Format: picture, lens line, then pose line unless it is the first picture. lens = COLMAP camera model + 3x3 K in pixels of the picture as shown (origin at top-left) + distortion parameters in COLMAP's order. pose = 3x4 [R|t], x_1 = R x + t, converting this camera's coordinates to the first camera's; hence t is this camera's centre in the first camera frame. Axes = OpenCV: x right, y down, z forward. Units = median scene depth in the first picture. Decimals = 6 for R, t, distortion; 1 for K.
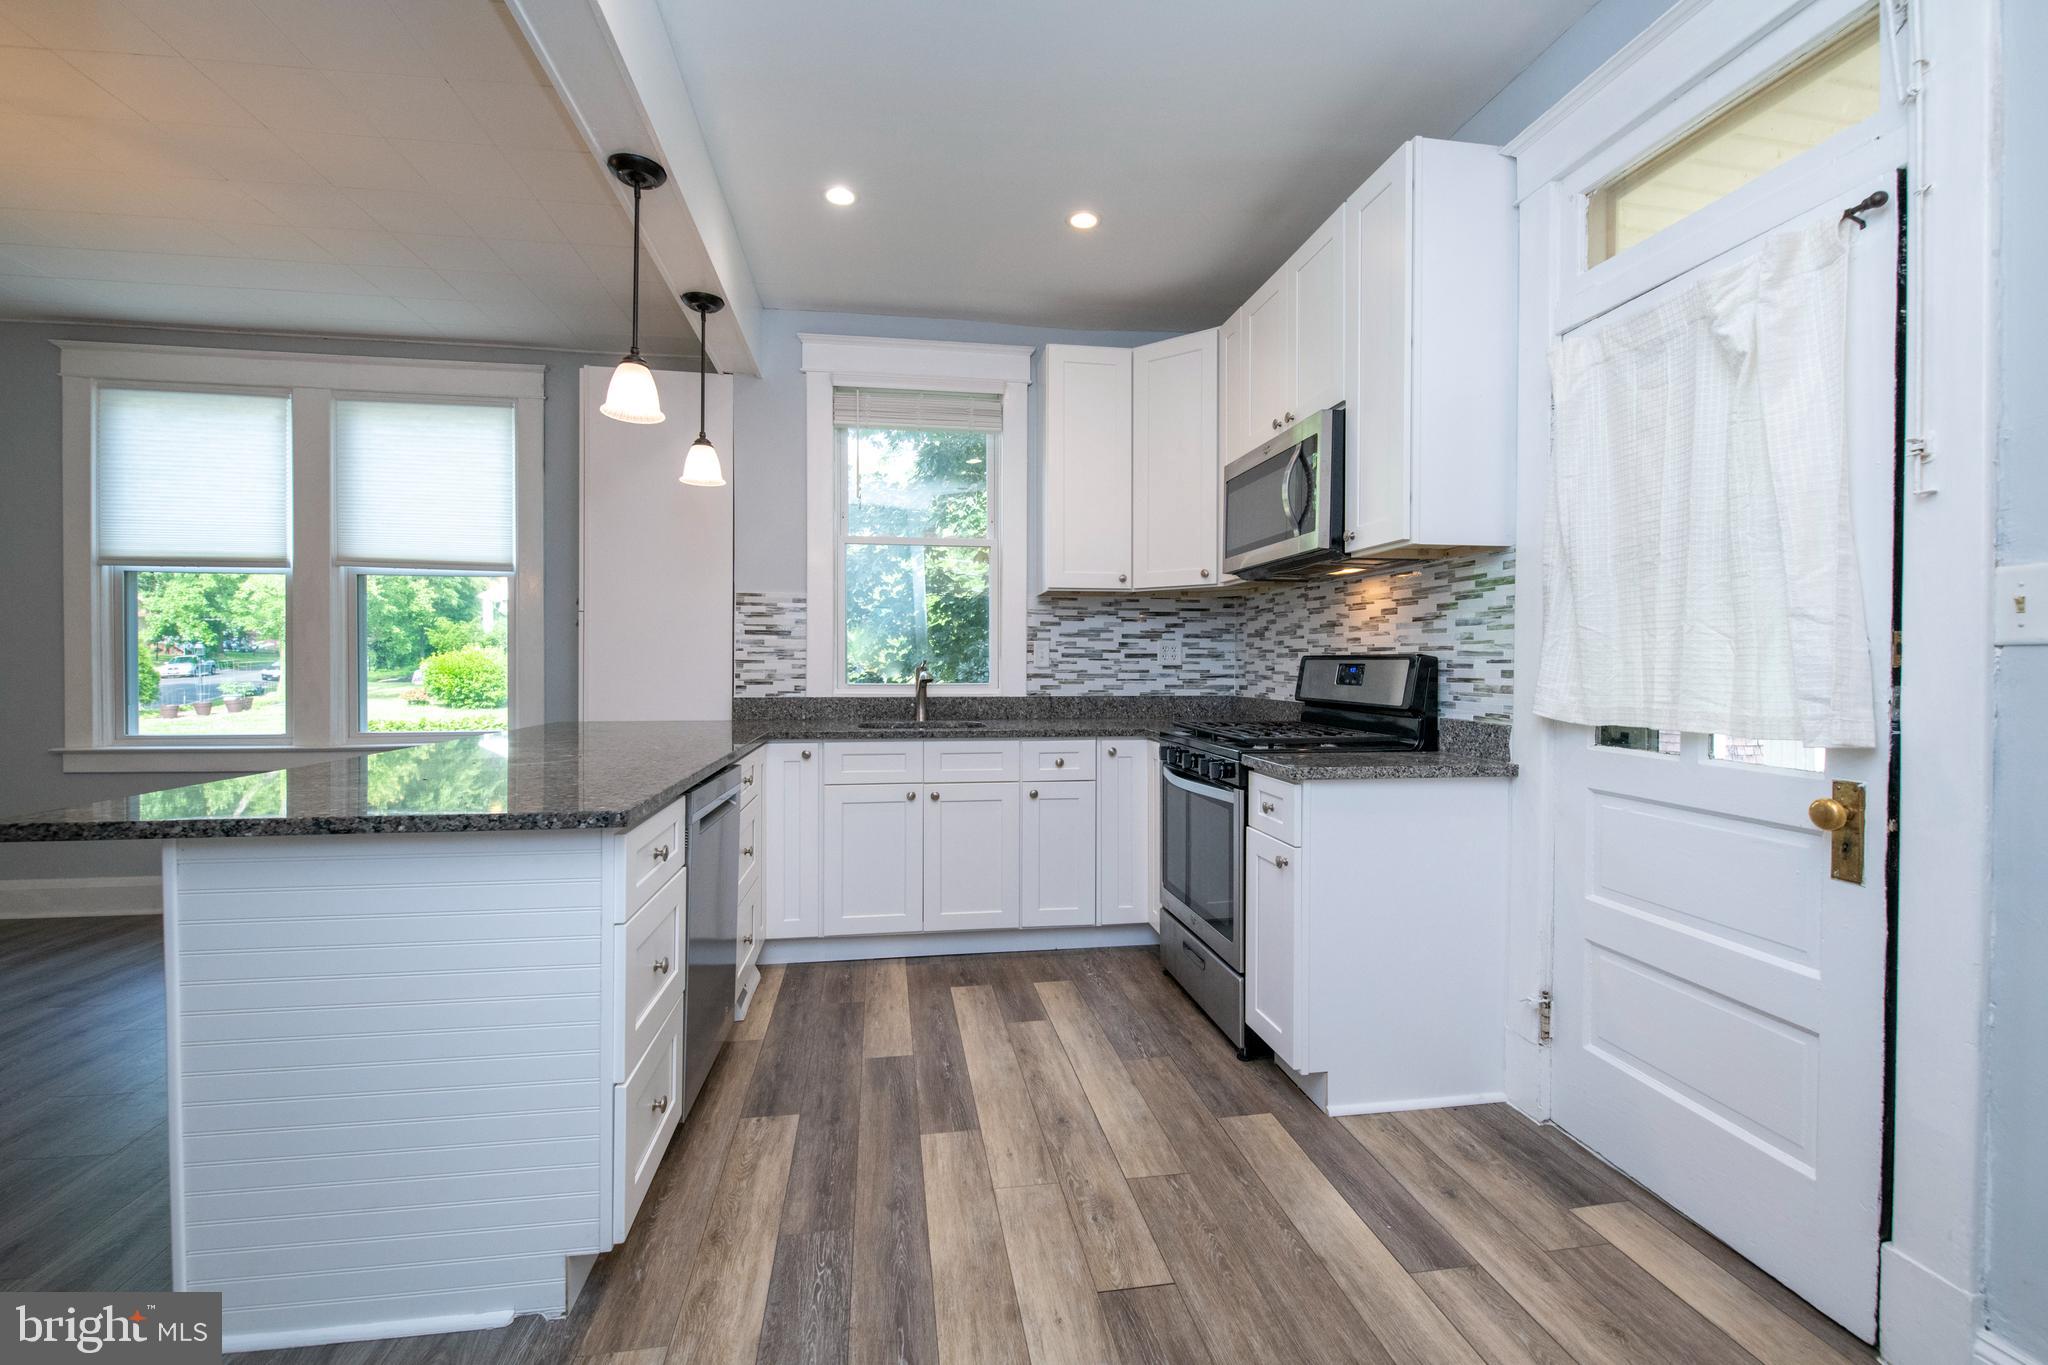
lens RADIAL K [[872.5, 0, 1025.7], [0, 872.5, 673.9], [0, 0, 1]] dist [0.020322, -0.009113]
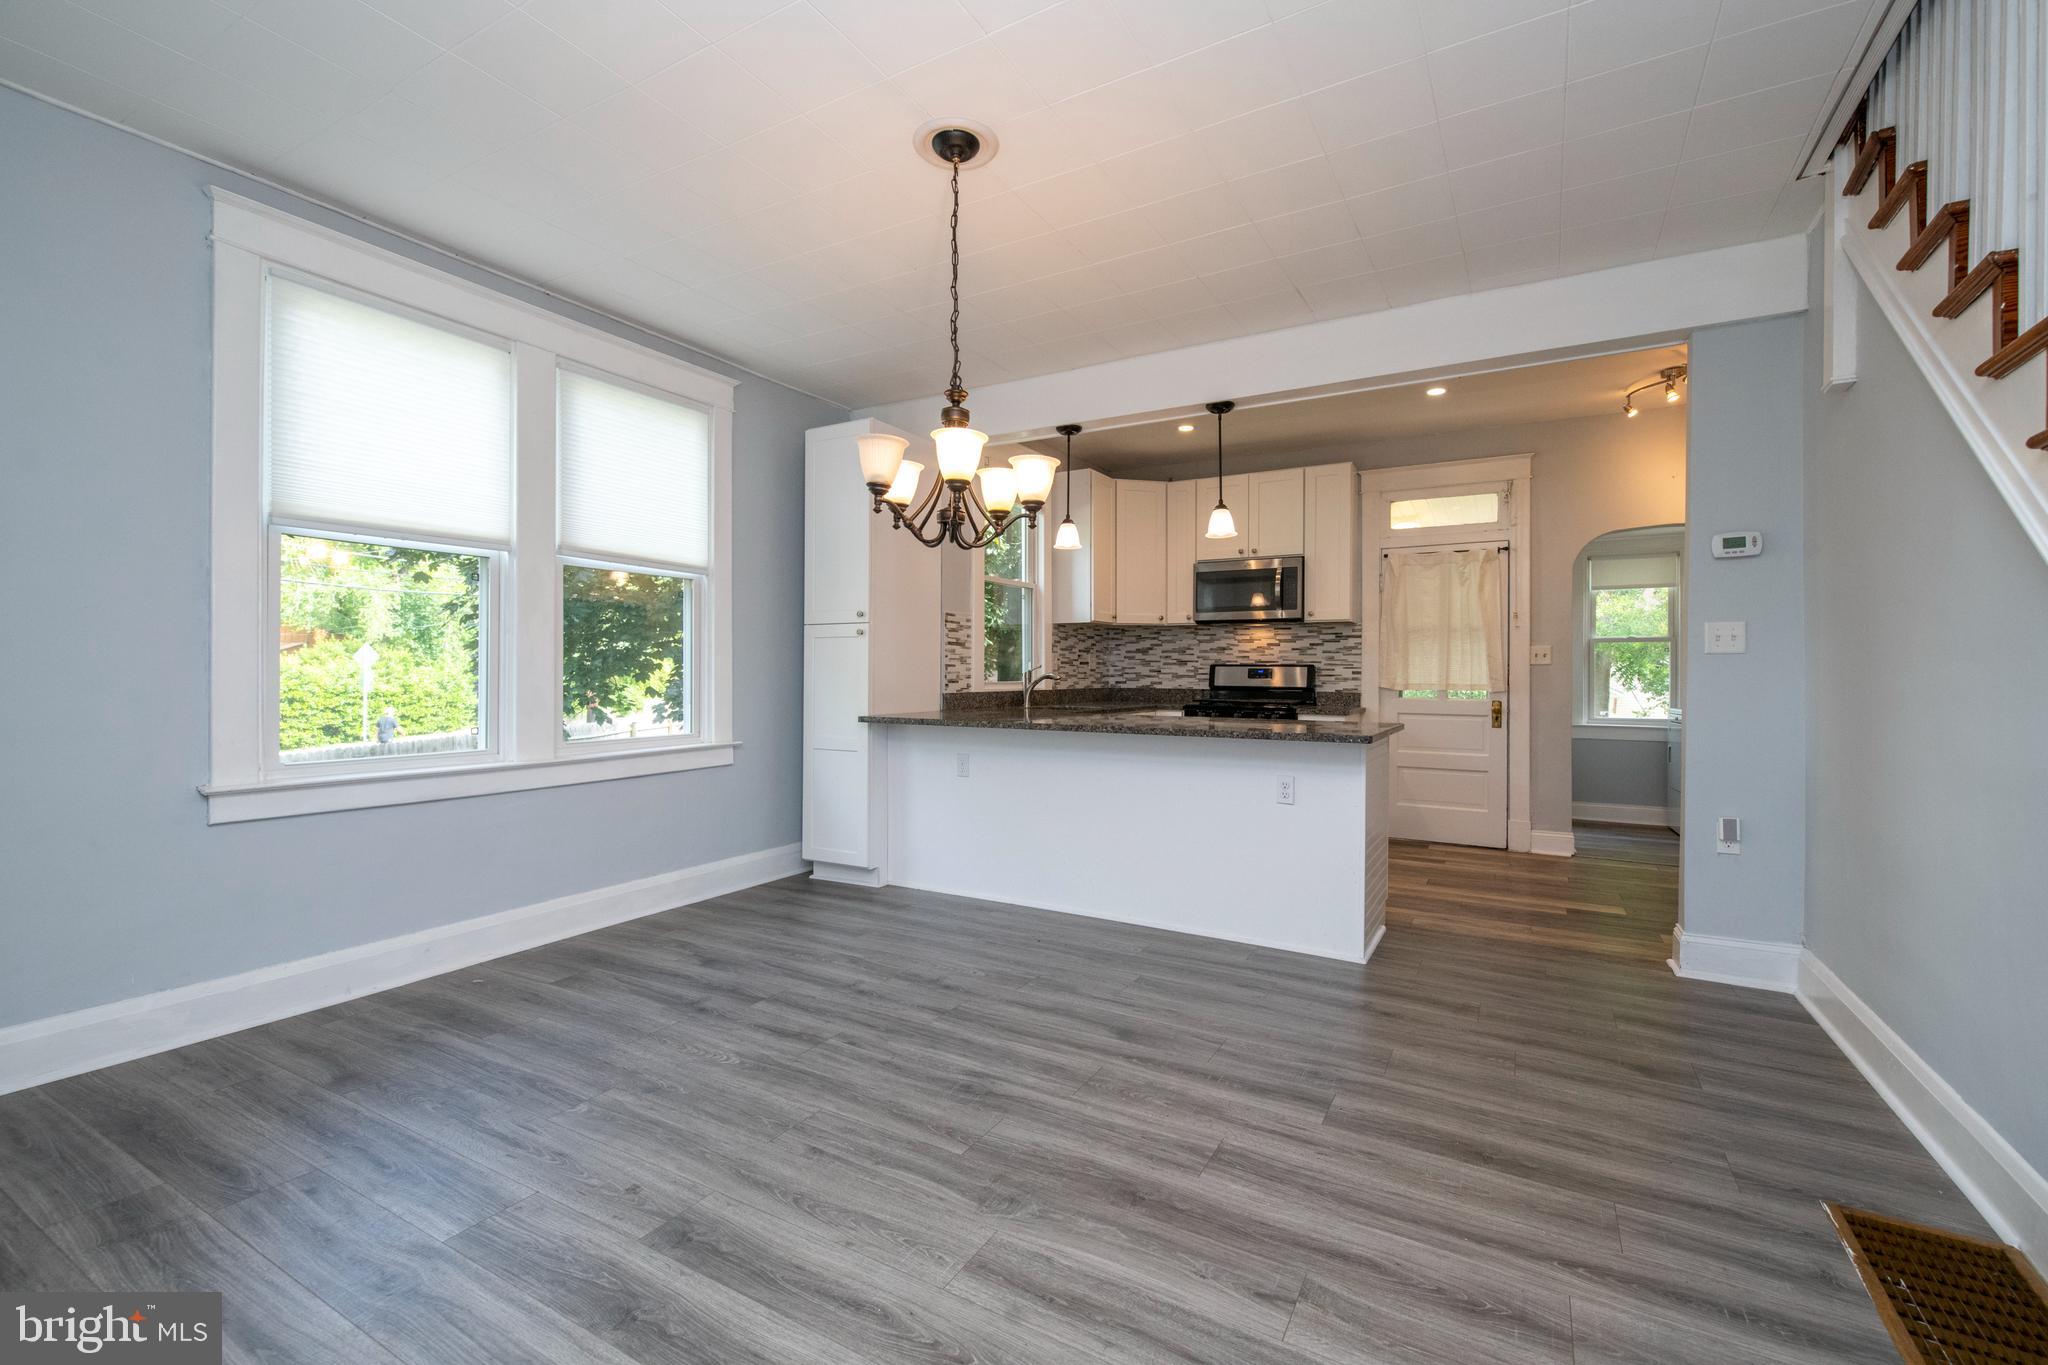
lens RADIAL K [[872.5, 0, 1025.7], [0, 872.5, 673.9], [0, 0, 1]] dist [0.020322, -0.009113]
pose [[0.625659, -0.001982, 0.780094, -1.224206], [0.006541, 0.999975, -0.002706, 0.002595], [-0.780069, 0.006796, 0.625657, 0.087058]]
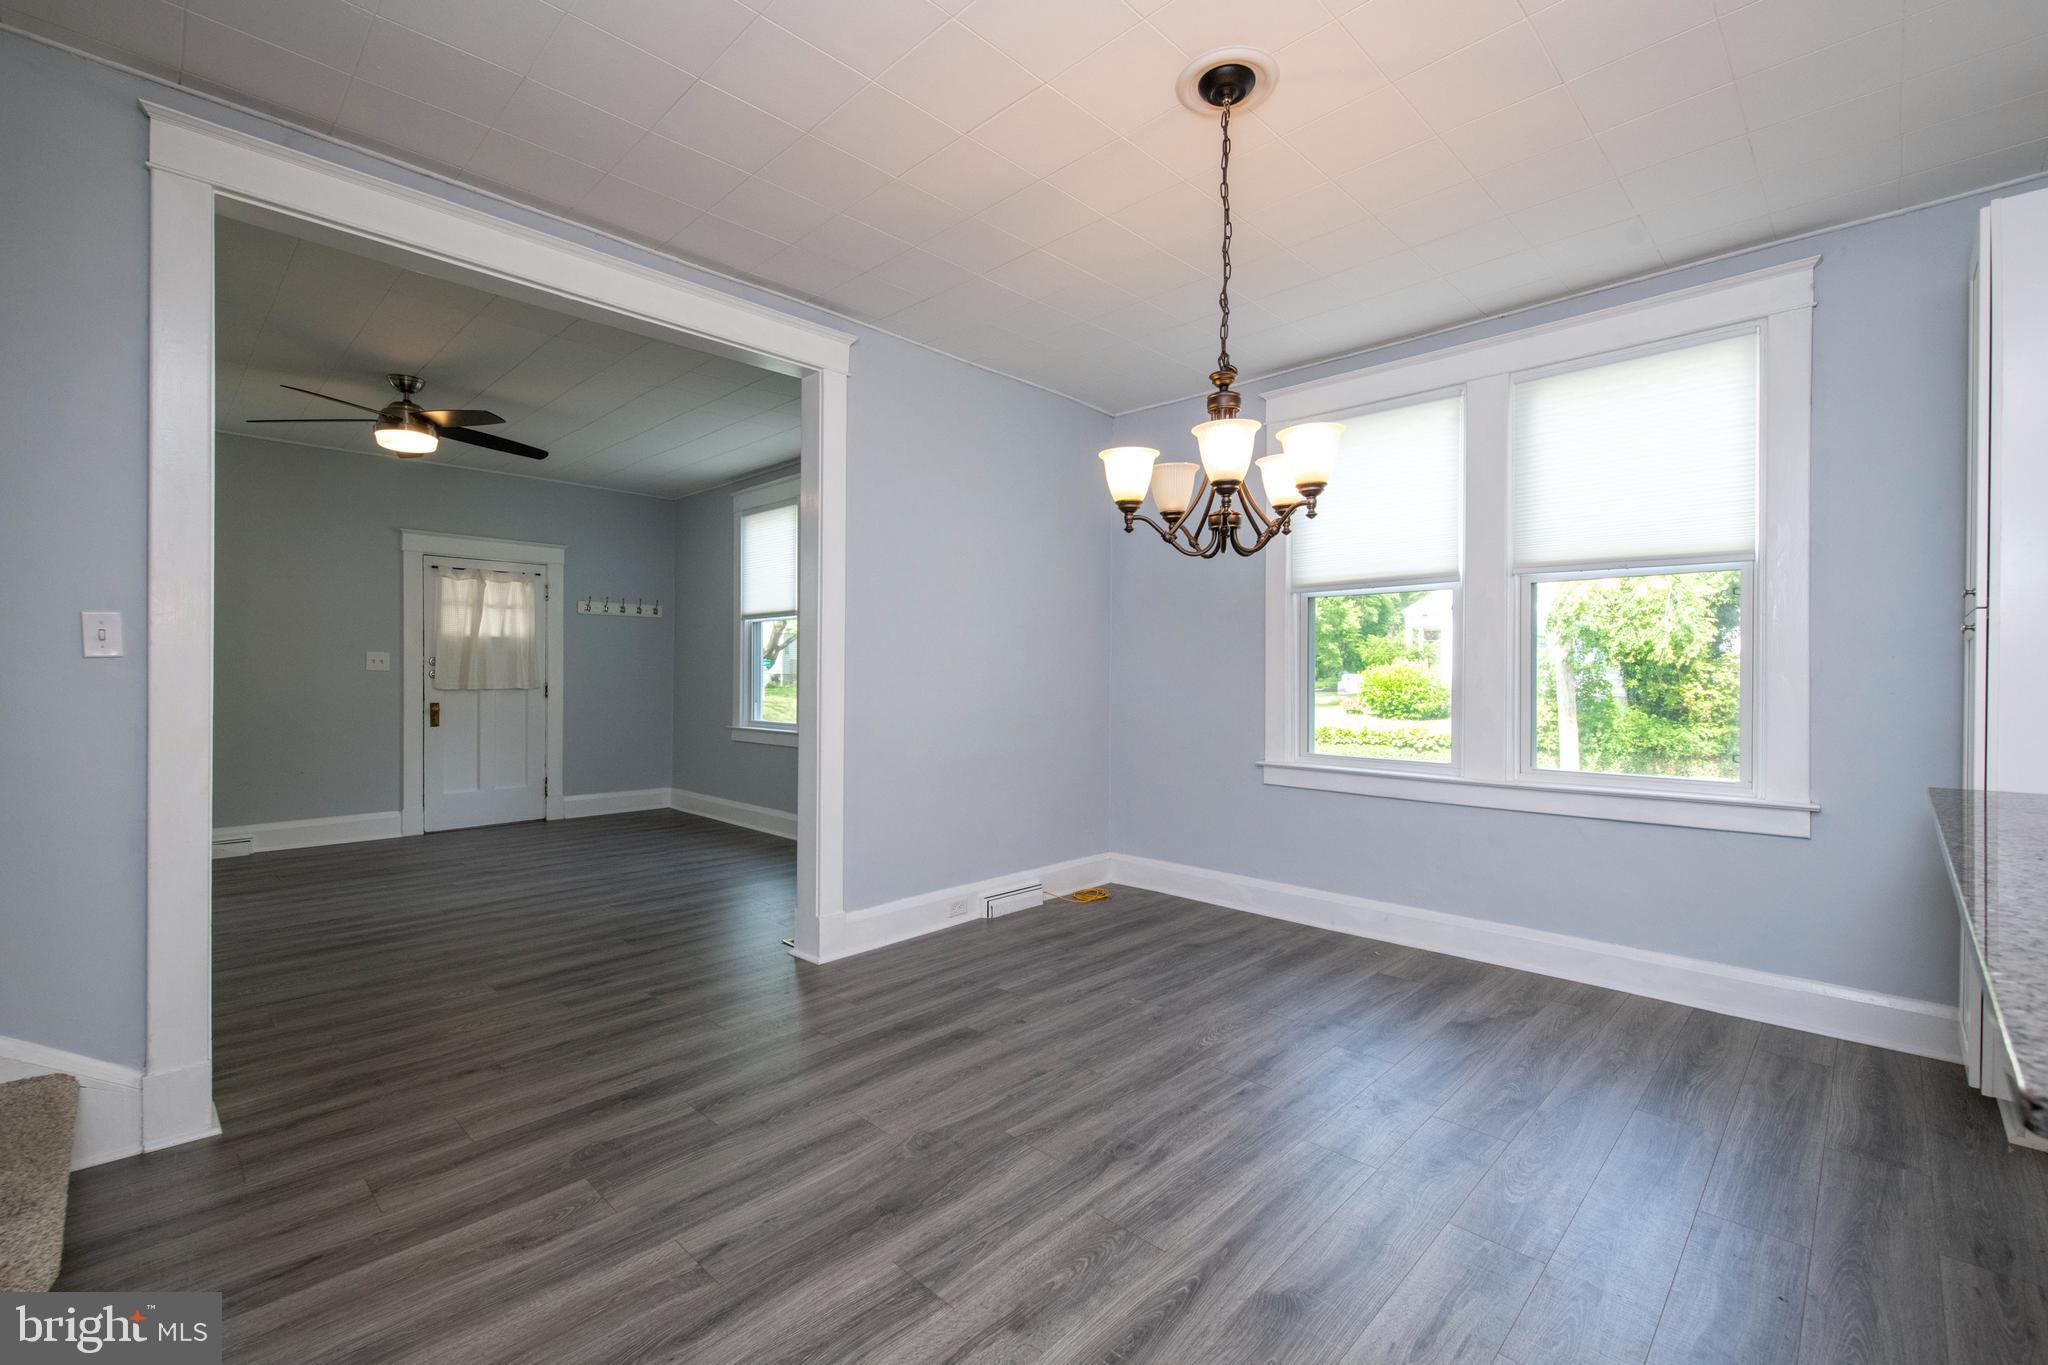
lens RADIAL K [[872.5, 0, 1025.7], [0, 872.5, 673.9], [0, 0, 1]] dist [0.020322, -0.009113]
pose [[0.599197, 0.000792, -0.800602, -0.390787], [-0.011039, 0.999913, -0.007272, -0.013736], [0.800526, 0.013195, 0.599153, 0.102348]]
